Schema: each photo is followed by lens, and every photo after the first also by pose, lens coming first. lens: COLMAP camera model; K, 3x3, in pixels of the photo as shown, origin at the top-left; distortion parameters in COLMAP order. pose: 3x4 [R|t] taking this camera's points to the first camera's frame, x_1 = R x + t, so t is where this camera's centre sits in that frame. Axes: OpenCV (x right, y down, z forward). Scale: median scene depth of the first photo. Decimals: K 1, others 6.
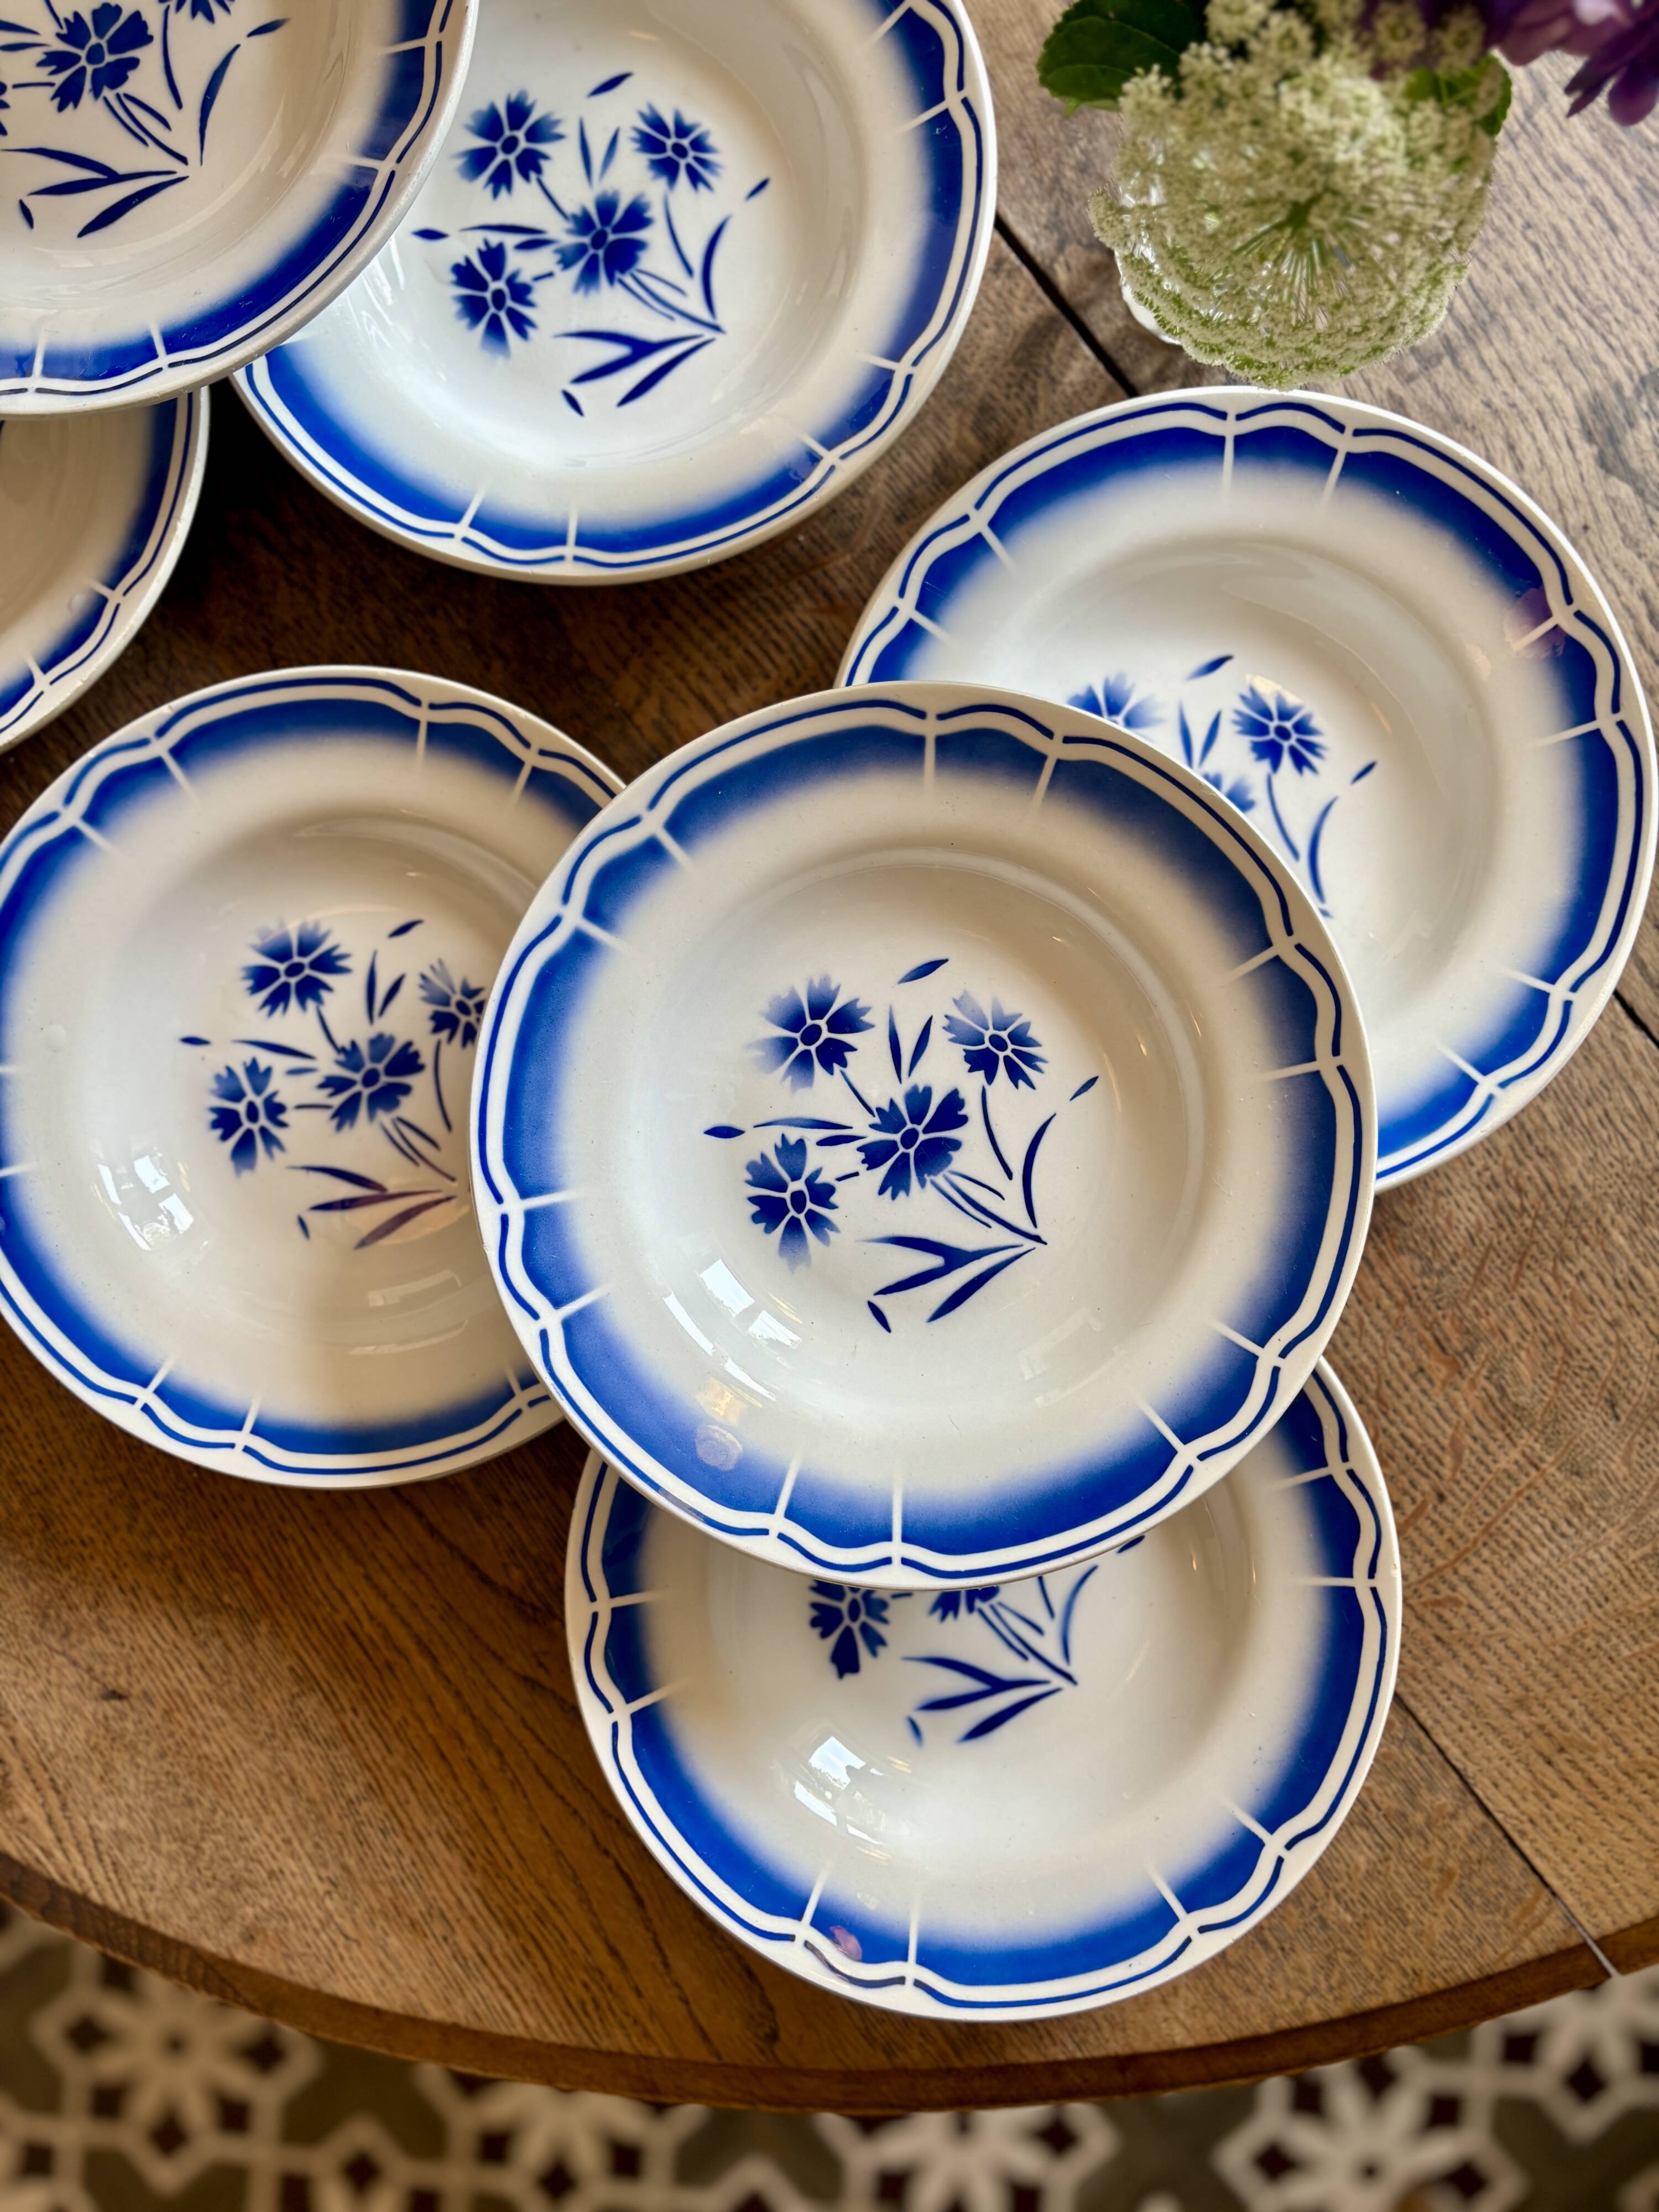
lens RADIAL K [[1525.9, 0, 826.9], [0, 1525.9, 1140.8], [0, 0, 1]] dist [0.011618, -0.009962]
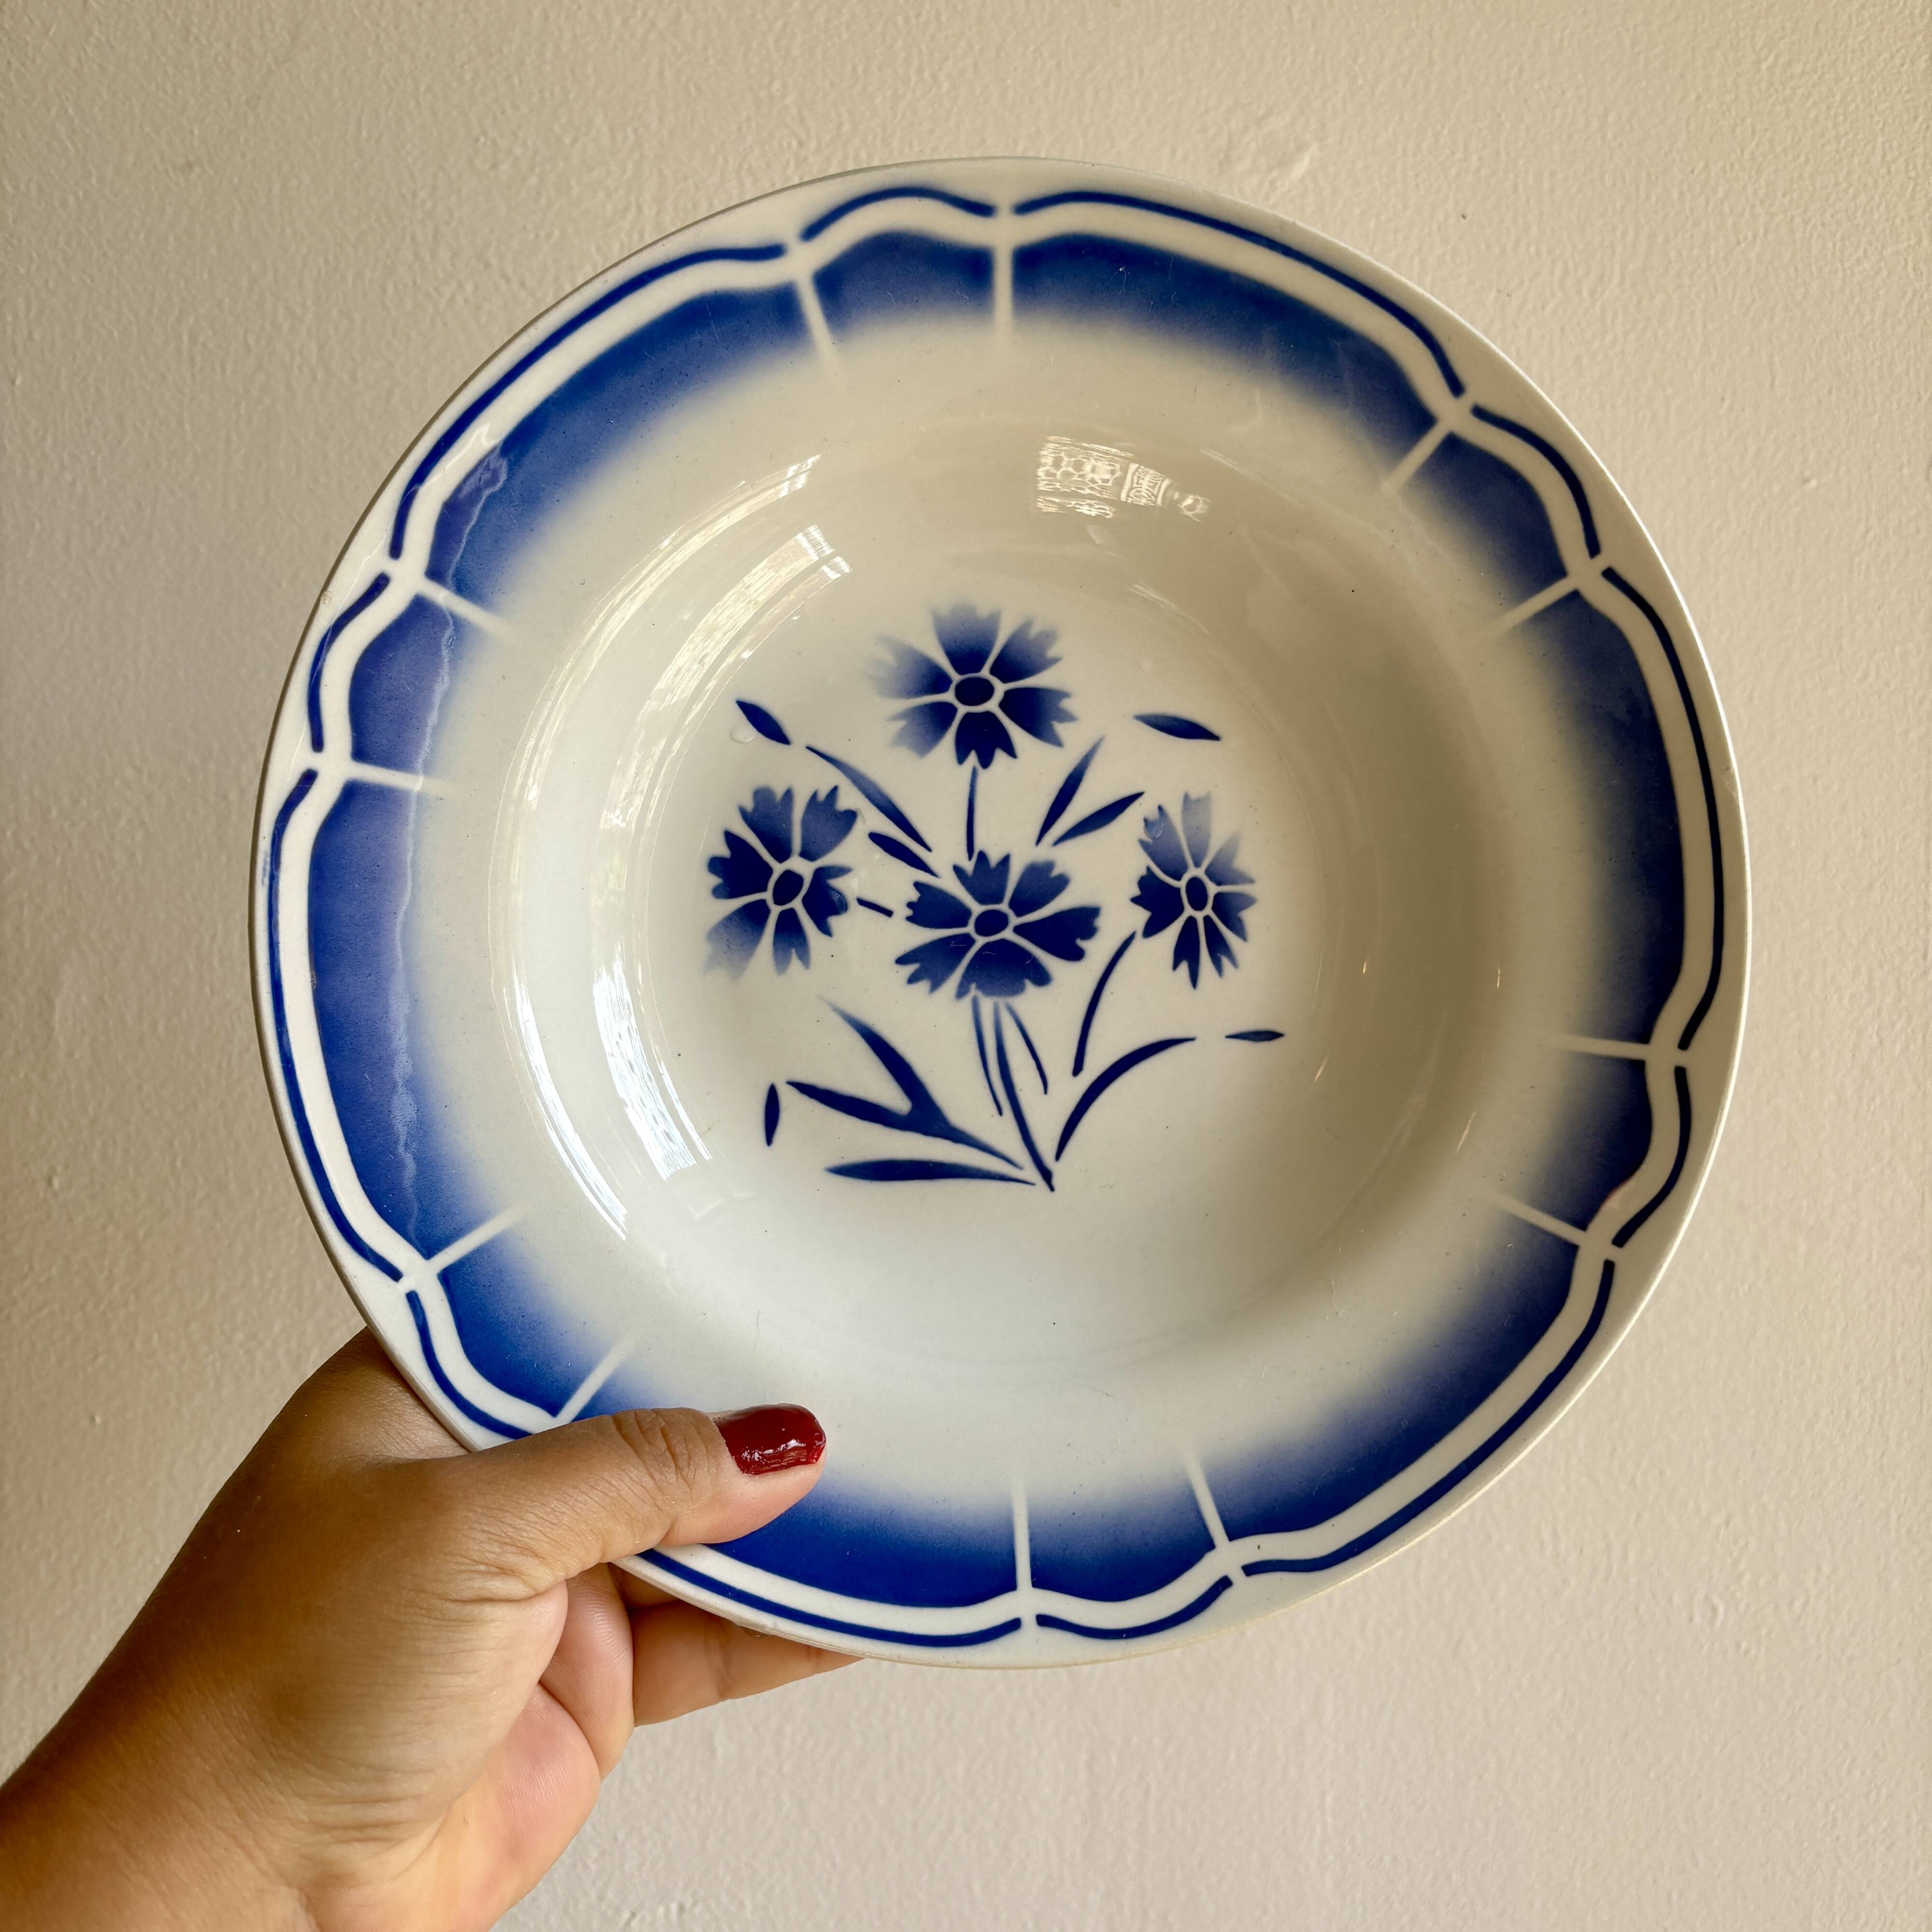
lens RADIAL K [[1790.2, 0, 939.6], [0, 1790.2, 991.7], [0, 0, 1]] dist [0.098109, -0.034119]
pose [[0.771025, 0.631192, 0.084365, -0.005786], [-0.631611, 0.774881, -0.025026, 0.050758], [-0.081169, -0.033990, 0.996121, 0.261581]]
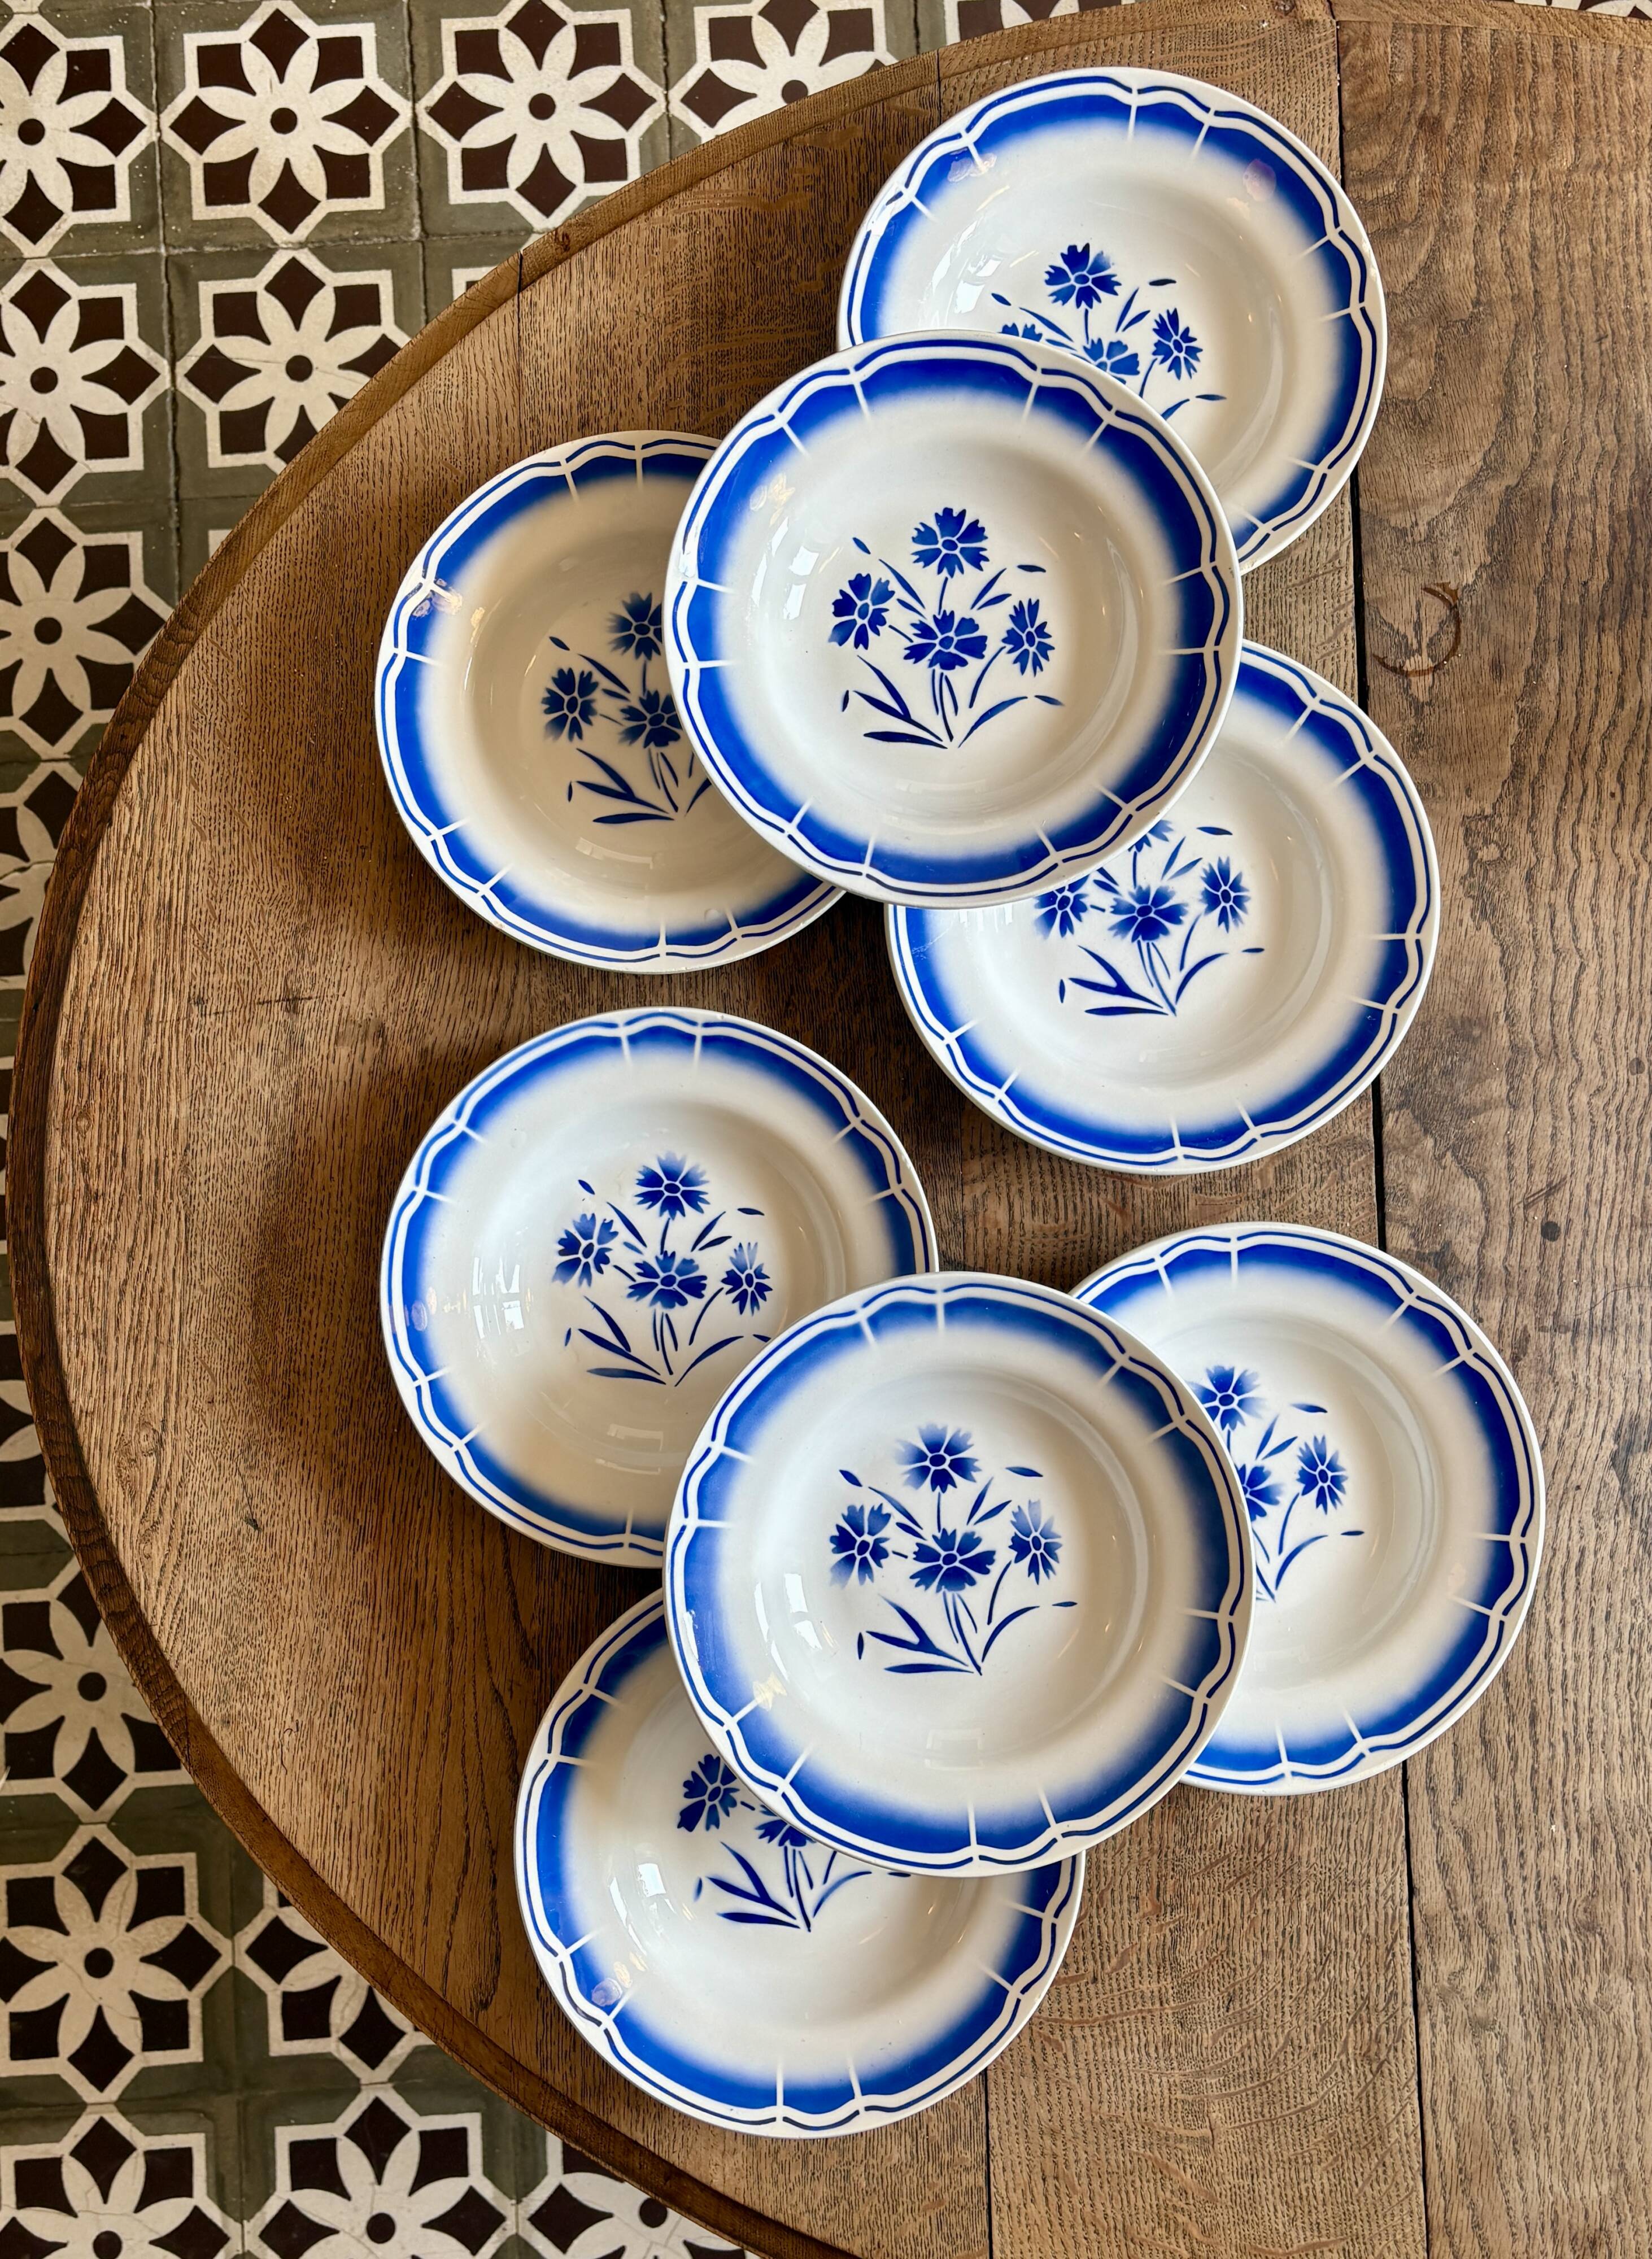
lens RADIAL K [[1902.9, 0, 816.5], [0, 1902.9, 1131.5], [0, 0, 1]] dist [0.068680, -0.144940]
pose [[0.799144, 0.601046, -0.010597, -0.271201], [-0.600905, 0.798216, -0.042019, -0.172752], [-0.016797, 0.039947, 0.999061, -0.843031]]
